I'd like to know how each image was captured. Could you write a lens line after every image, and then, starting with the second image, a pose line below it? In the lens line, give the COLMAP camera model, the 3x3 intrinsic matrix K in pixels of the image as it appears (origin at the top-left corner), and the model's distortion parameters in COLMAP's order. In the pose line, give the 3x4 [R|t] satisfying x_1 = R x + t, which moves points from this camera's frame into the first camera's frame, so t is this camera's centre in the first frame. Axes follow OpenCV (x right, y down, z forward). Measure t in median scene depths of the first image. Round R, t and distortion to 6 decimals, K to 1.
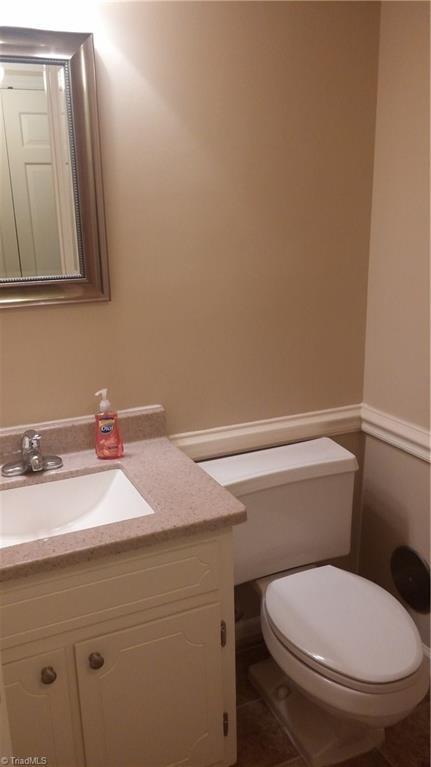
lens RADIAL K [[650.9, 0, 215.5], [0, 650.9, 383.5], [0, 0, 1]] dist [0.028602, -0.001254]
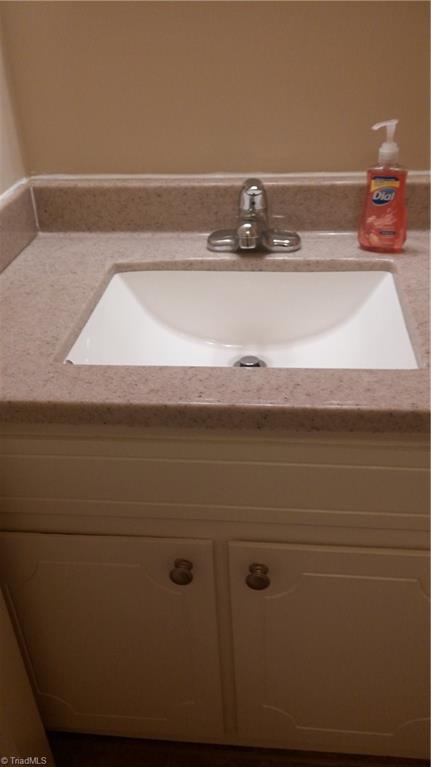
lens RADIAL K [[650.9, 0, 215.5], [0, 650.9, 383.5], [0, 0, 1]] dist [0.028602, -0.001254]
pose [[0.853178, 0.264672, -0.449484, 0.006069], [-0.111839, 0.934487, 0.337974, 0.045694], [0.509490, -0.238082, 0.826884, 0.423292]]
